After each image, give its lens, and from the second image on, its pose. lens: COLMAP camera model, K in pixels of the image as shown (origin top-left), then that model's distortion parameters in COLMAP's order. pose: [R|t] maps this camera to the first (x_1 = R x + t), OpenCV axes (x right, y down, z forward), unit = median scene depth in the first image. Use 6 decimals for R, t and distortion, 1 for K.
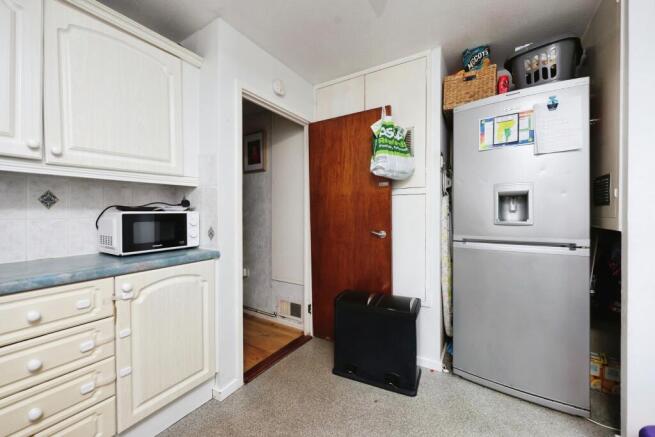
lens RADIAL K [[260.4, 0, 330.6], [0, 260.4, 217.4], [0, 0, 1]] dist [0.000839, 0.000033]
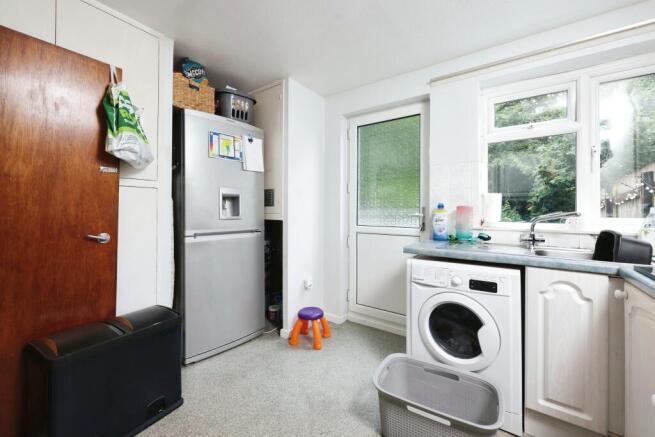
lens RADIAL K [[260.4, 0, 330.4], [0, 260.4, 213.8], [0, 0, 1]] dist [0.000839, 0.000033]
pose [[0.078997, -0.004429, 0.996865, -0.541555], [0.011005, 0.999933, 0.003571, 0.001703], [-0.996814, 0.010689, 0.079041, 0.358867]]
